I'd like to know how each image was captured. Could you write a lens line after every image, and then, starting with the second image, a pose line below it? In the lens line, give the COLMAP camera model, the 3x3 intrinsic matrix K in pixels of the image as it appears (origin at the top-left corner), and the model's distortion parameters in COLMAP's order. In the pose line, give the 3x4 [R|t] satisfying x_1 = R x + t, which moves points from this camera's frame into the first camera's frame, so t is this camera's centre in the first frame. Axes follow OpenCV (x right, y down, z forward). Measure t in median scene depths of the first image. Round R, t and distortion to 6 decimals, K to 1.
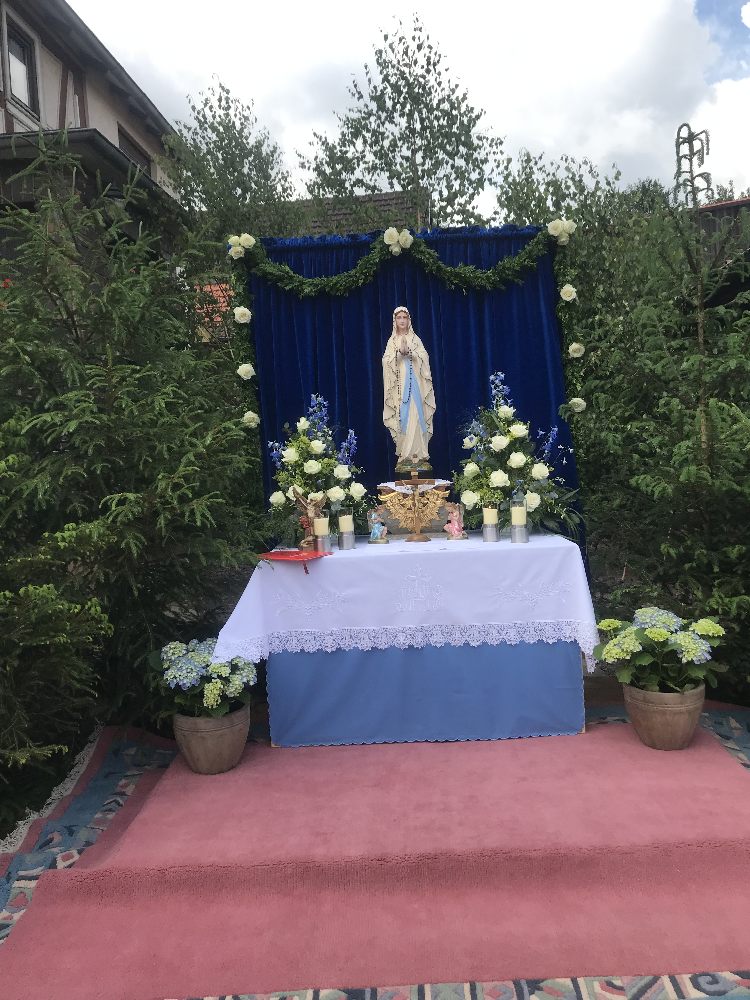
lens RADIAL K [[822.6, 0, 374.8], [0, 822.6, 499.3], [0, 0, 1]] dist [0.005619, -0.020974]
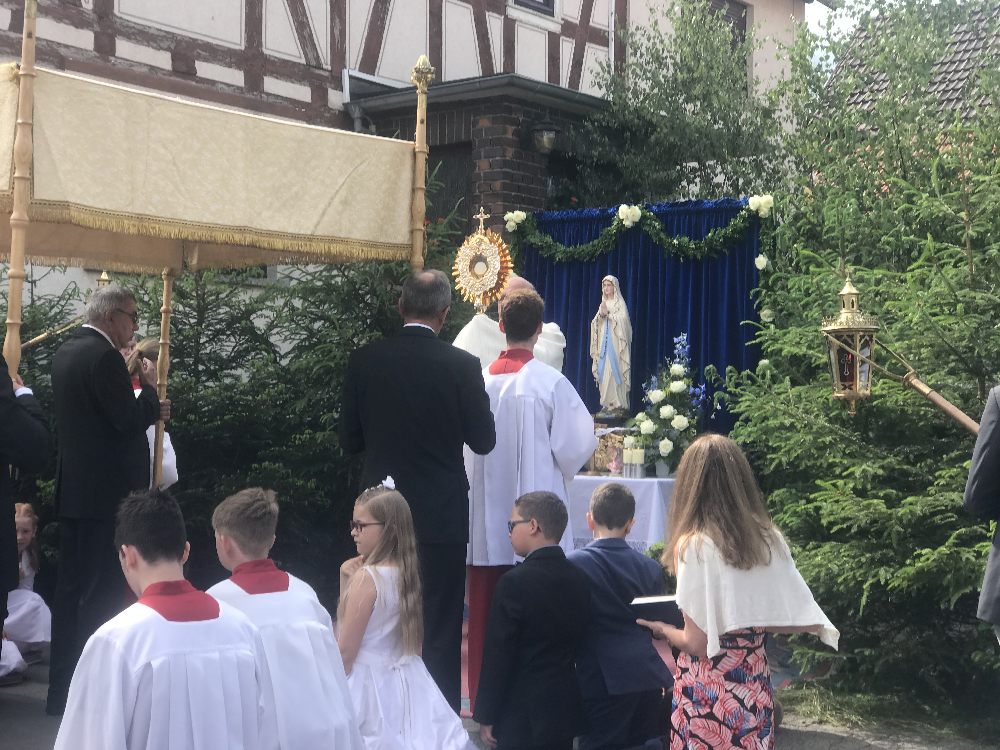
lens RADIAL K [[1611.8, 0, 500.0], [0, 1611.8, 374.8], [0, 0, 1]] dist [0.123914, 0.000000]
pose [[0.832872, 0.045308, -0.551608, 1.113832], [-0.090745, 0.994335, -0.055343, 0.043116], [0.545976, 0.096149, 0.832265, -0.924731]]
